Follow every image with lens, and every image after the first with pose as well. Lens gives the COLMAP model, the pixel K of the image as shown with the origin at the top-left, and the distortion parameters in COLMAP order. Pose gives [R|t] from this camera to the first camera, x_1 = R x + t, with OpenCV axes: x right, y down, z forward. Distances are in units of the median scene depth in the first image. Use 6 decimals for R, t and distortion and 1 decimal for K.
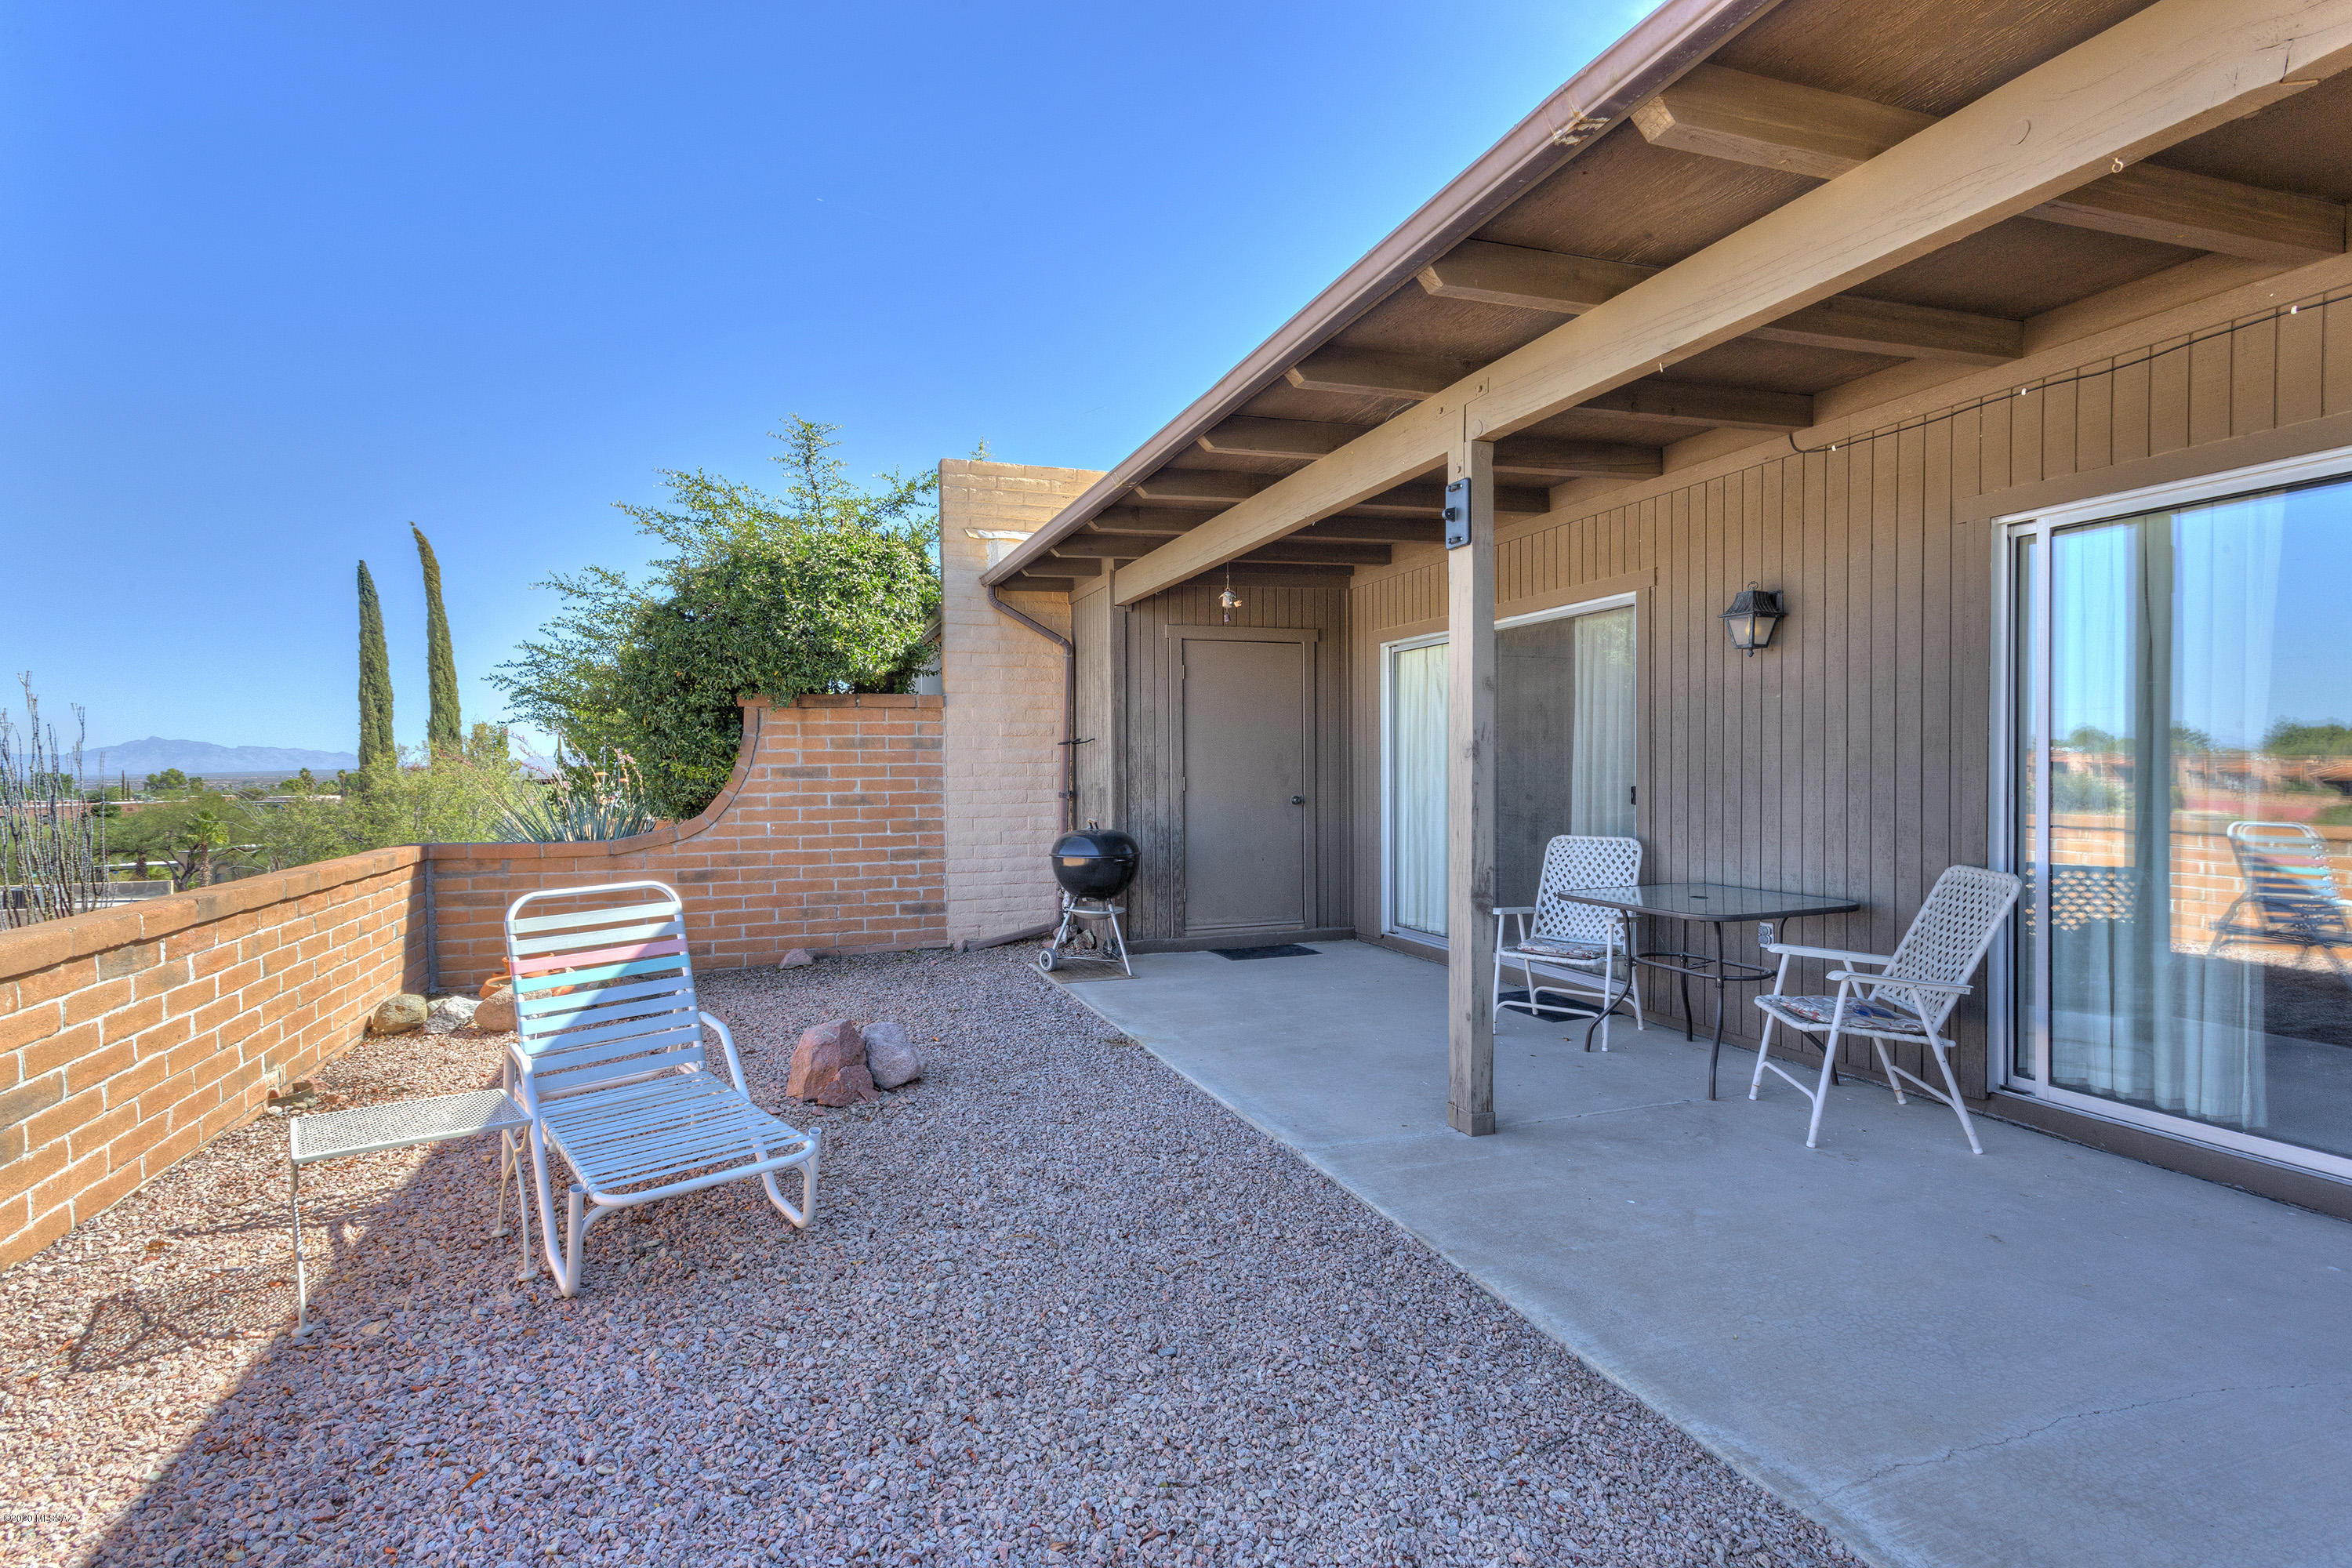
lens RADIAL K [[1123.0, 0, 1178.9], [0, 1123.0, 767.3], [0, 0, 1]] dist [0.003294, 0.002250]
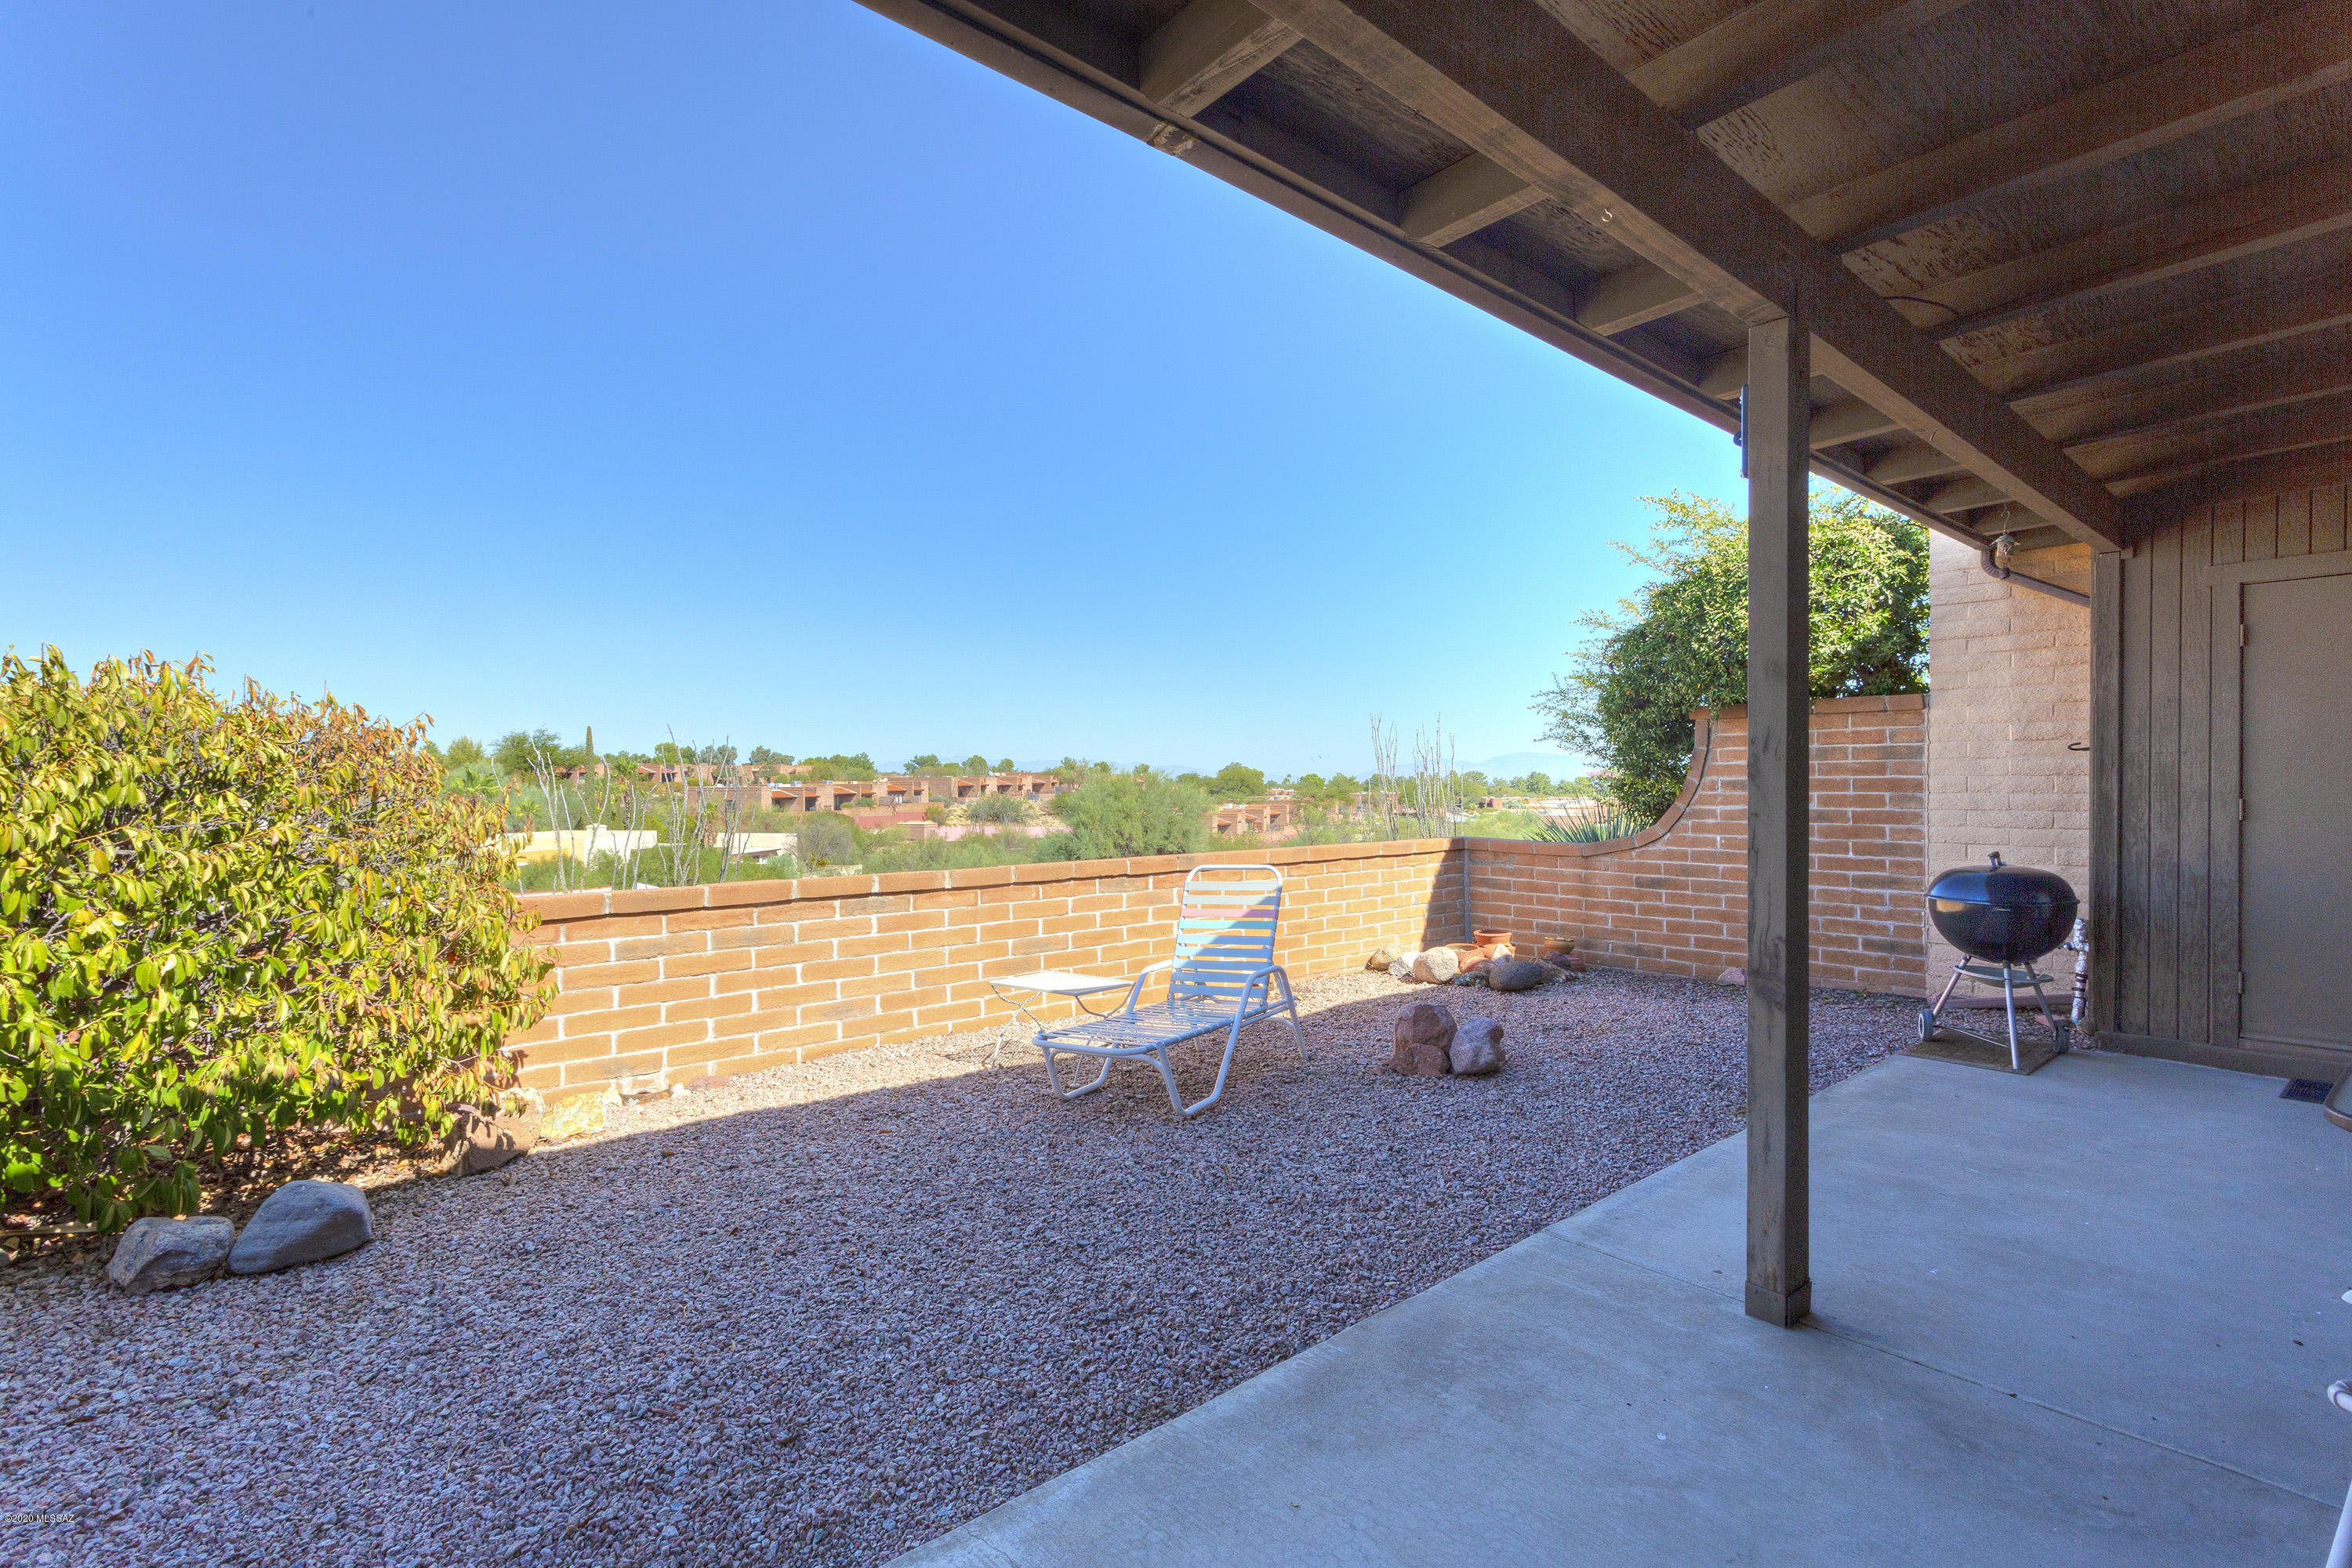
lens RADIAL K [[1123.0, 0, 1178.9], [0, 1123.0, 767.3], [0, 0, 1]] dist [0.003294, 0.002250]
pose [[0.360615, -0.004115, -0.932706, 0.391177], [-0.000741, 0.999989, -0.004698, -0.006030], [0.932715, 0.002385, 0.360608, 0.202041]]
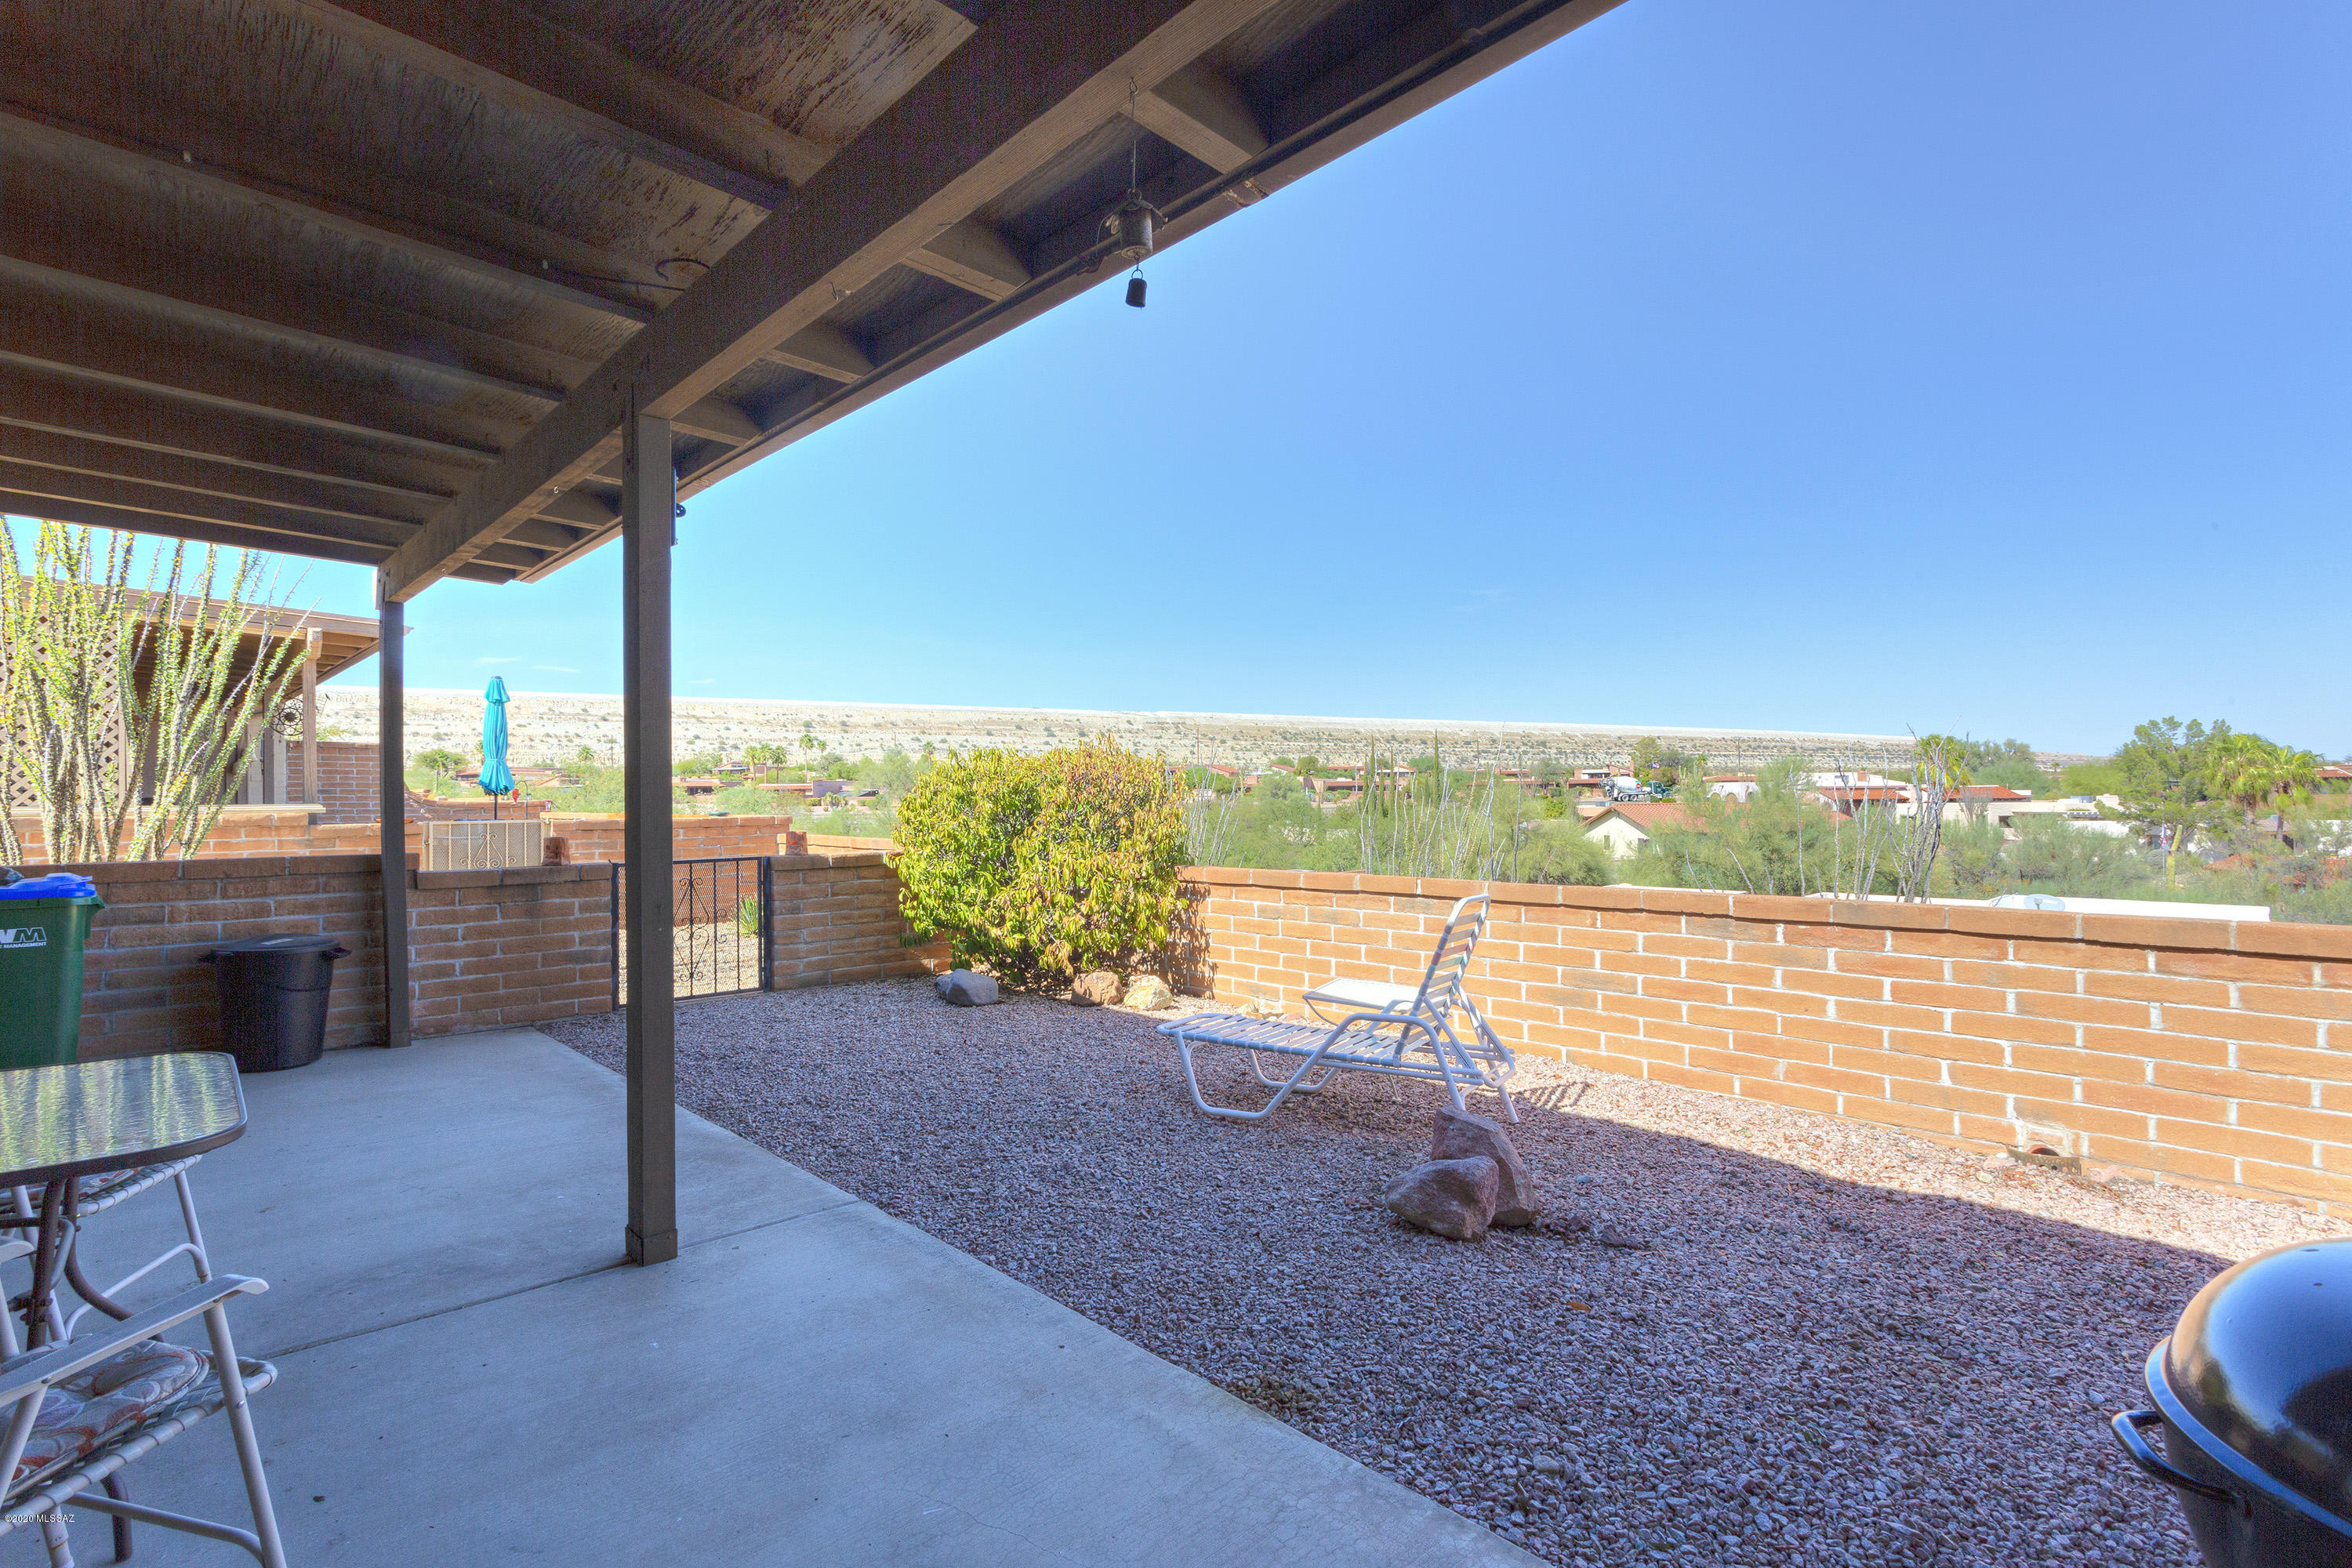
lens RADIAL K [[1123.0, 0, 1178.9], [0, 1123.0, 767.3], [0, 0, 1]] dist [0.003294, 0.002250]
pose [[-0.920087, 0.005784, -0.391672, 0.113164], [0.015869, 0.999621, -0.022515, -0.003994], [0.391393, -0.026932, -0.919829, 0.962233]]
